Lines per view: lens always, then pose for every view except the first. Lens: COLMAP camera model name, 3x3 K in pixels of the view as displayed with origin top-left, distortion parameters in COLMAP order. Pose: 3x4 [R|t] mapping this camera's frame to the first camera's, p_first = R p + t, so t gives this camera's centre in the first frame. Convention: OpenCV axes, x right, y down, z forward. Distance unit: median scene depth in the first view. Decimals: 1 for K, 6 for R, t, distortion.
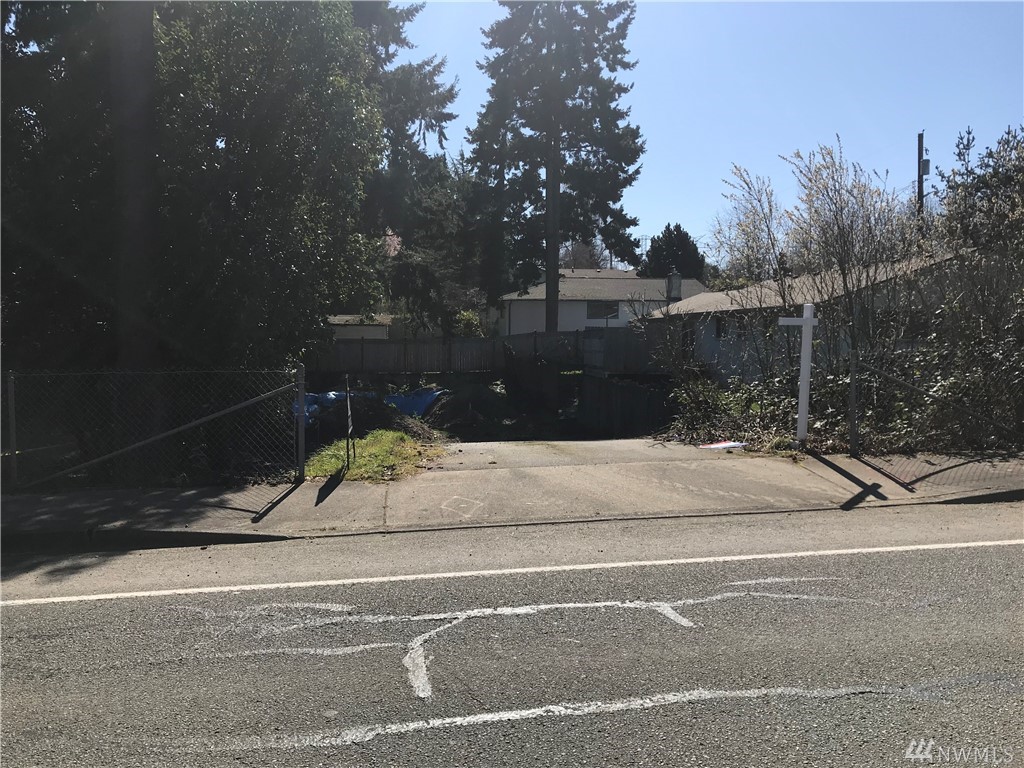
lens RADIAL K [[817.8, 0, 516.7], [0, 817.8, 386.0], [0, 0, 1]] dist [0.026819, -0.029511]
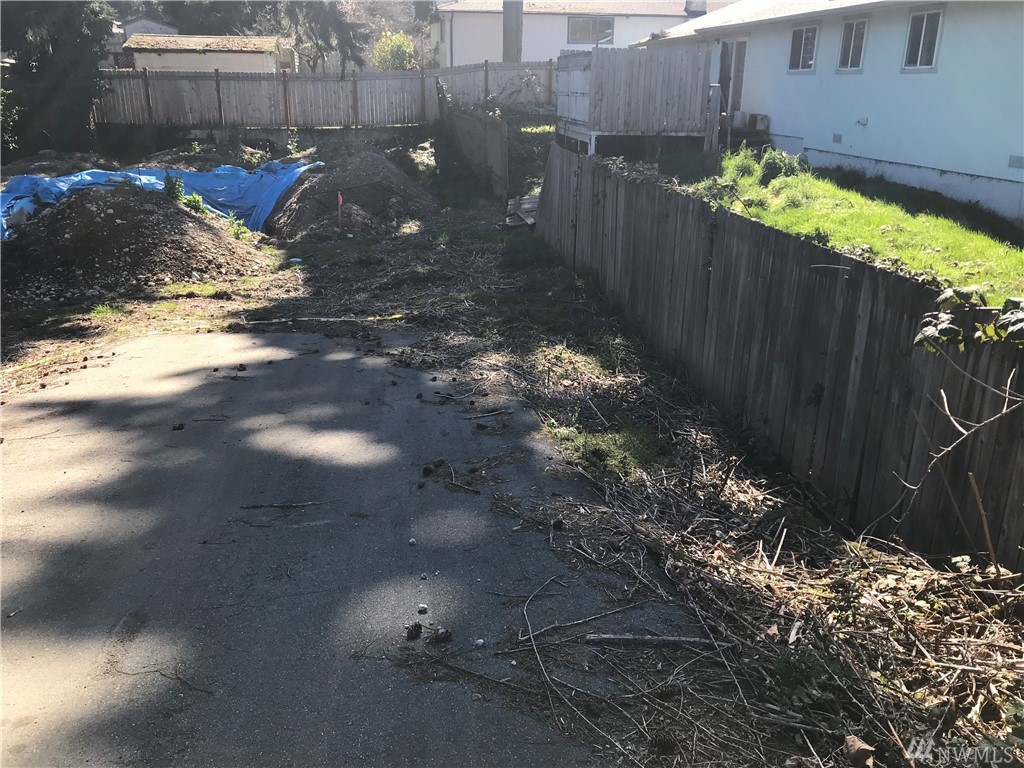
lens RADIAL K [[817.8, 0, 507.8], [0, 817.8, 356.2], [0, 0, 1]] dist [0.026819, -0.029511]
pose [[0.999943, -0.001259, 0.010633, 0.031559], [-0.001577, 0.964924, 0.262526, -0.011776], [-0.010590, -0.262528, 0.964866, 0.297023]]
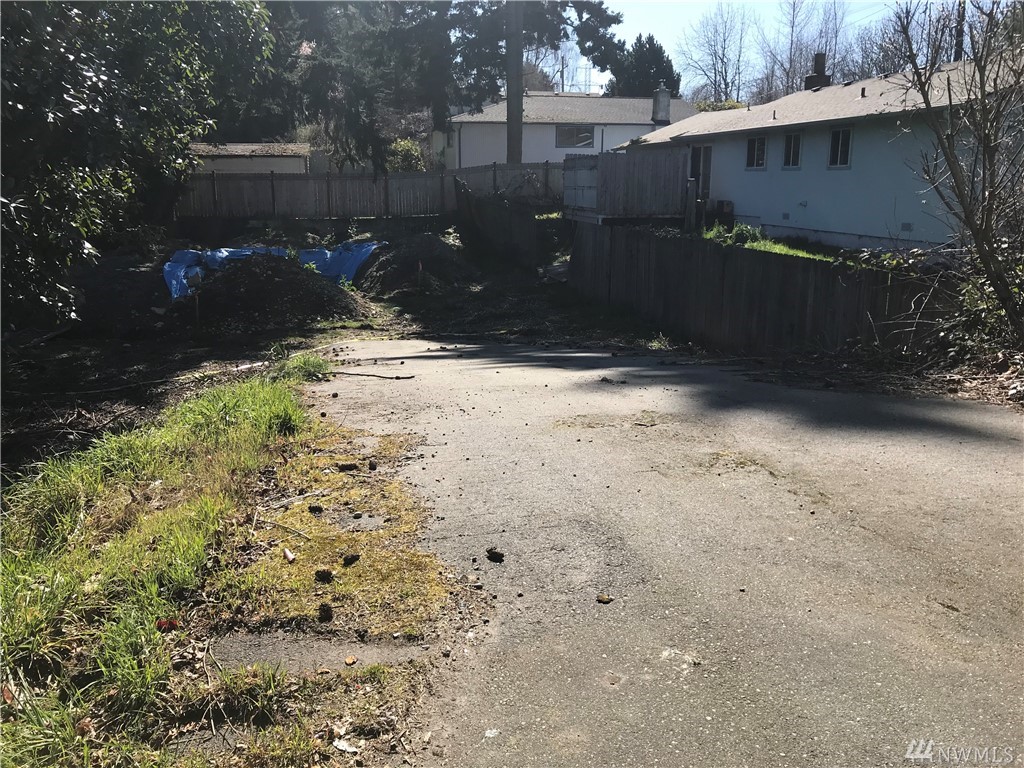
lens RADIAL K [[817.8, 0, 507.8], [0, 817.8, 374.4], [0, 0, 1]] dist [0.026819, -0.029511]
pose [[0.997684, -0.021571, 0.064509, -0.018995], [0.009992, 0.984571, 0.174702, -0.004147], [-0.067282, -0.173652, 0.982506, 0.181770]]
